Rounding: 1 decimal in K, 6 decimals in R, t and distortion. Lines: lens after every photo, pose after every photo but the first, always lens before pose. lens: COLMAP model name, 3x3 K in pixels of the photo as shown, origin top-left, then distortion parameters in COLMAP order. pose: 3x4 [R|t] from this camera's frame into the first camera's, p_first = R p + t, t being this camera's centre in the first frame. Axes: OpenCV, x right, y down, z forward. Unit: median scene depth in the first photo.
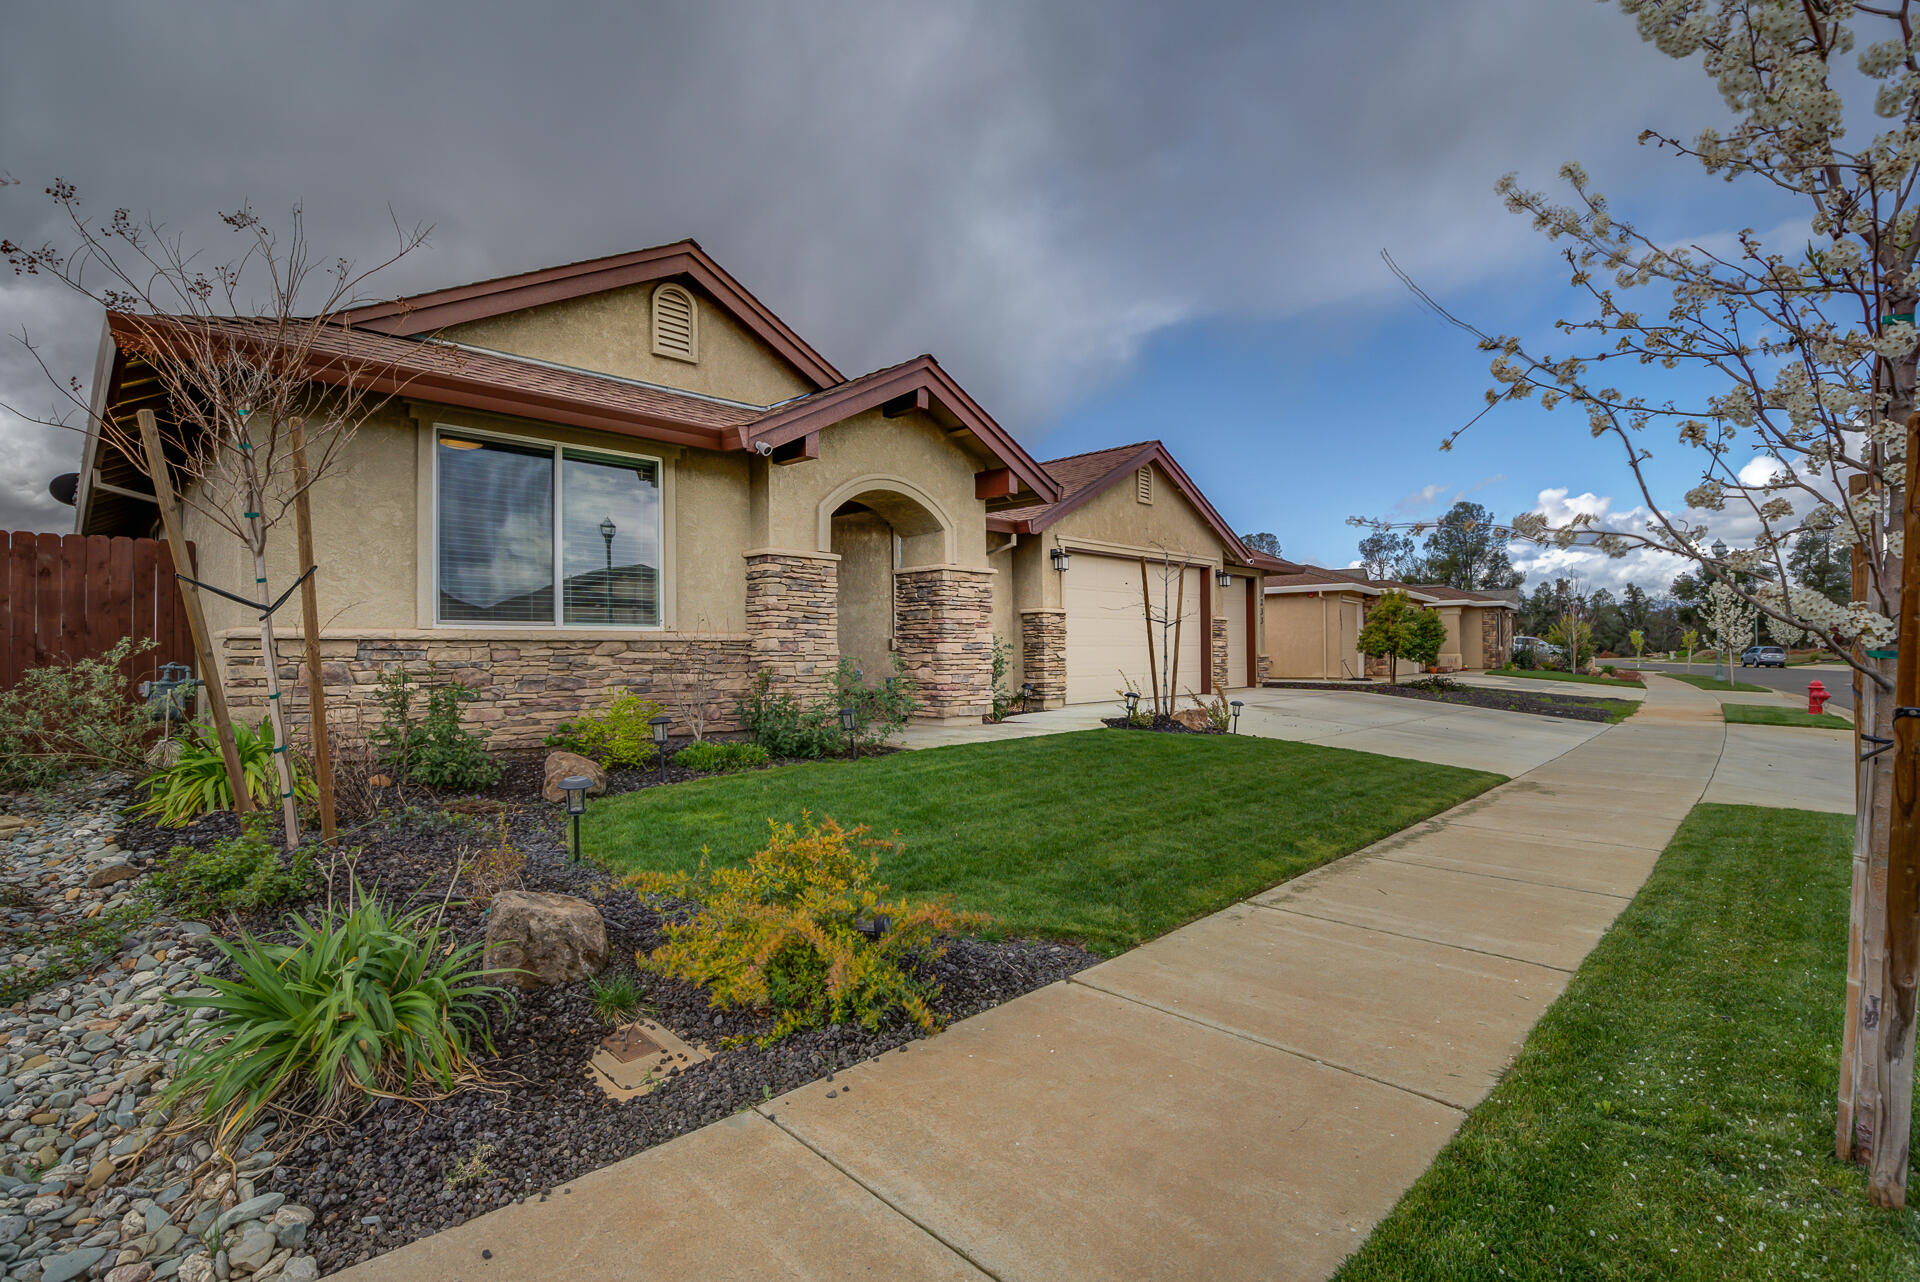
lens RADIAL K [[916.8, 0, 983.9], [0, 916.8, 635.8], [0, 0, 1]] dist [-0.015750, 0.006351]
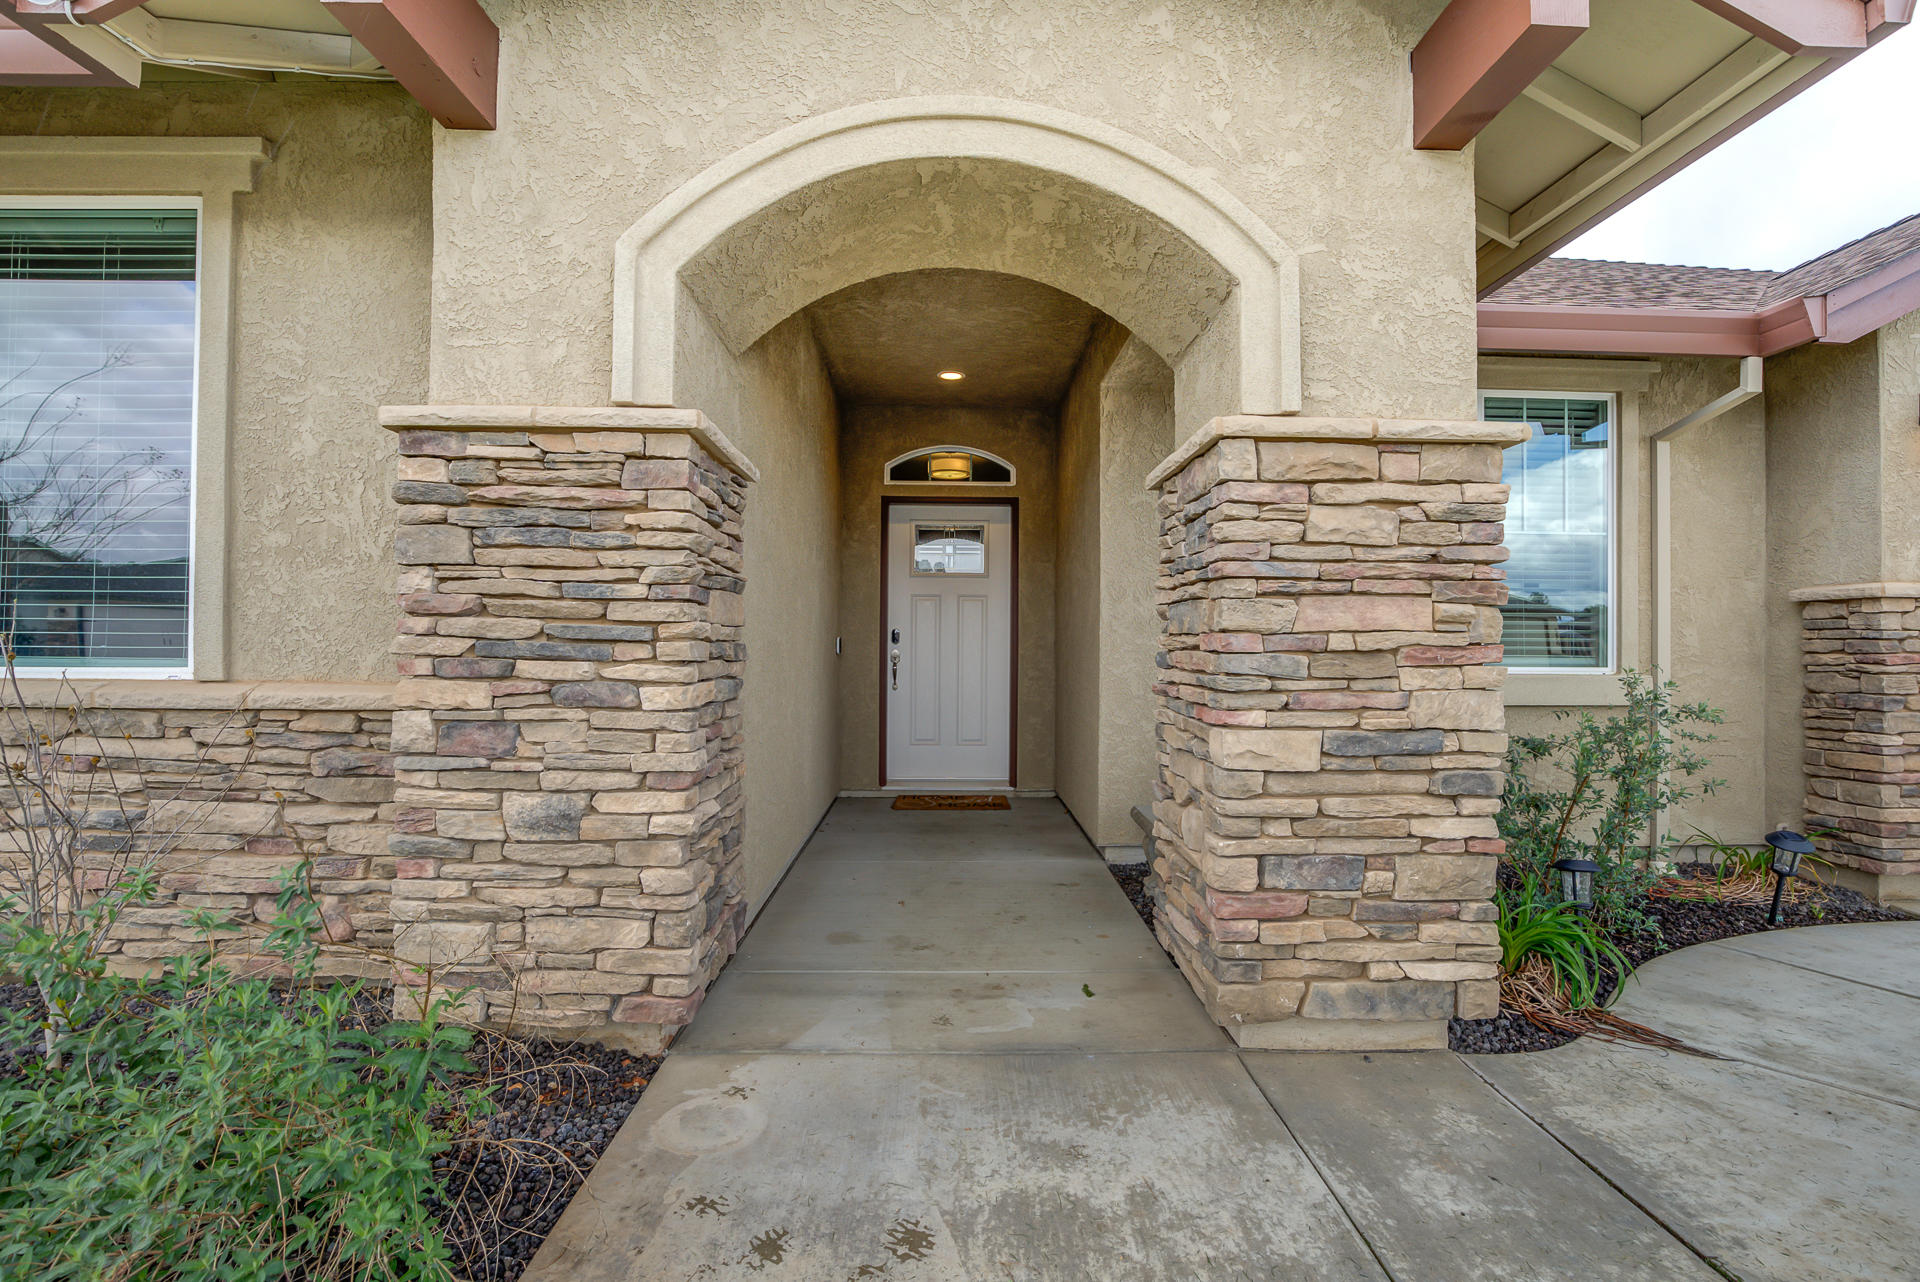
lens RADIAL K [[901.3, 0, 974.2], [0, 901.3, 633.5], [0, 0, 1]] dist [-0.040792, 0.008618]
pose [[0.696467, 0.005442, -0.717568, 0.089636], [-0.000079, 0.999972, 0.007507, -0.021348], [0.717588, -0.005172, 0.696448, 0.819551]]
